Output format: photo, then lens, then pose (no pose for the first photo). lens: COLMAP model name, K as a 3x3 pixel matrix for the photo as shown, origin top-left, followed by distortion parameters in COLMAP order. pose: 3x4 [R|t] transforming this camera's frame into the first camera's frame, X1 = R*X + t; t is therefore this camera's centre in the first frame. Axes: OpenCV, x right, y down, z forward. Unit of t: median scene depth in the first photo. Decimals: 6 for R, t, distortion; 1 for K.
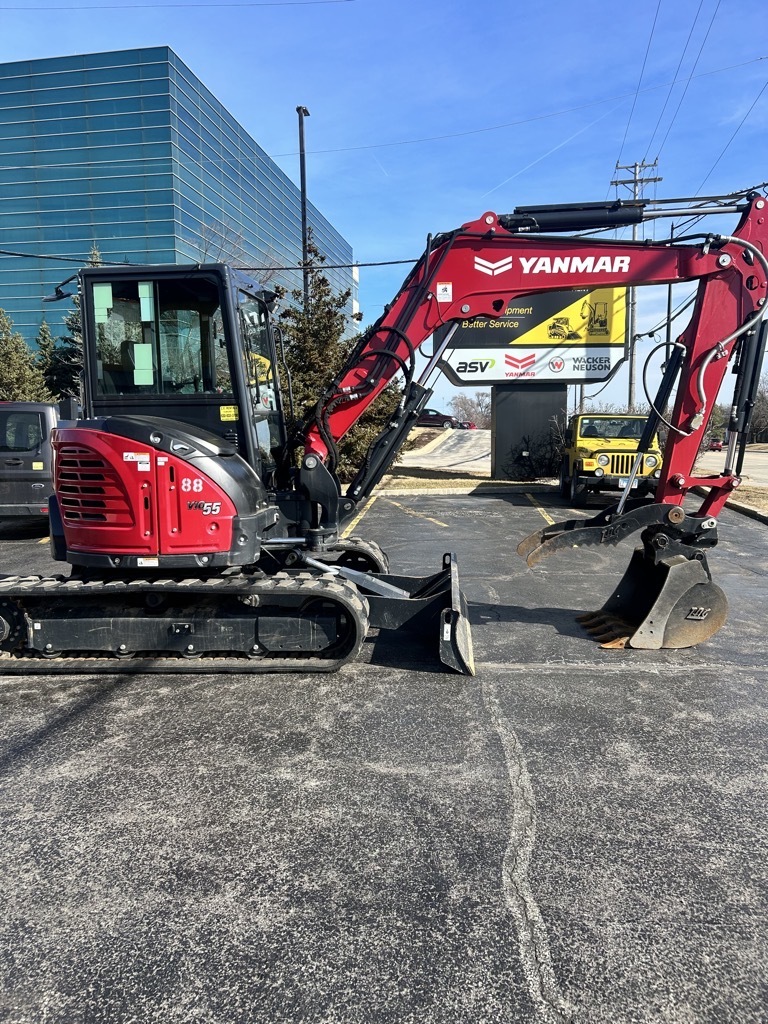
lens RADIAL K [[705.4, 0, 384.0], [0, 705.4, 512.0], [0, 0, 1]] dist [0.050579, -0.000614]
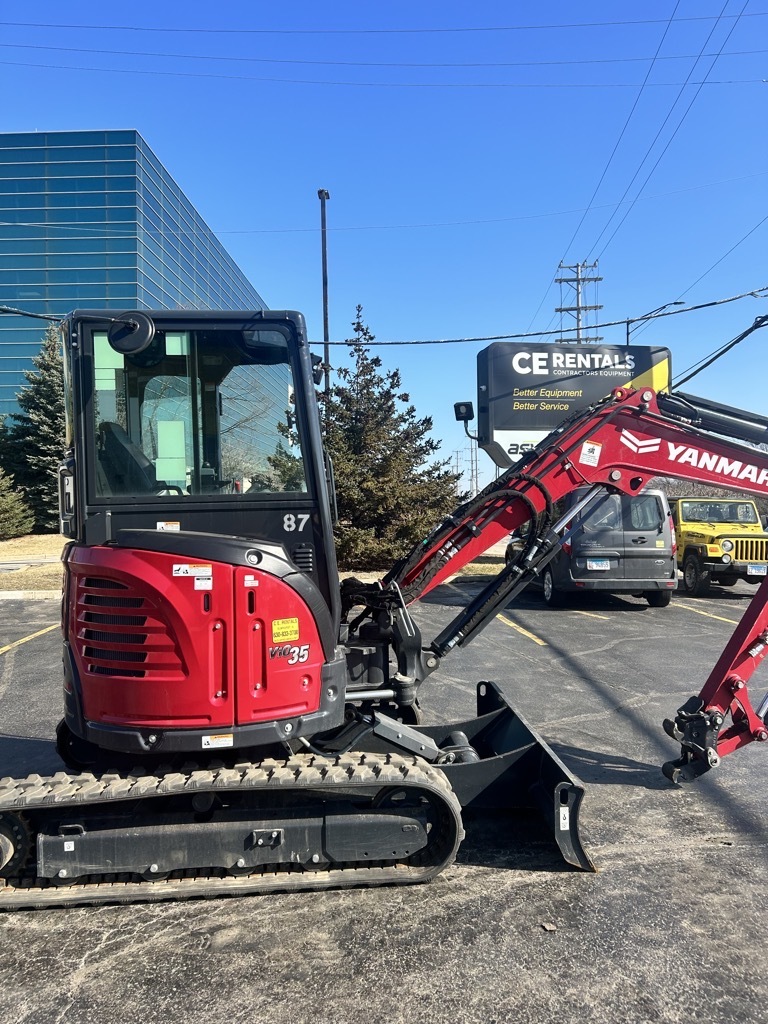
lens RADIAL K [[712.9, 0, 384.0], [0, 712.9, 512.0], [0, 0, 1]] dist [0.038598, -0.000025]
pose [[0.990942, -0.003514, 0.134247, -0.196592], [0.018678, 0.993548, -0.111866, -0.012886], [-0.132988, 0.113360, 0.984613, 0.070871]]
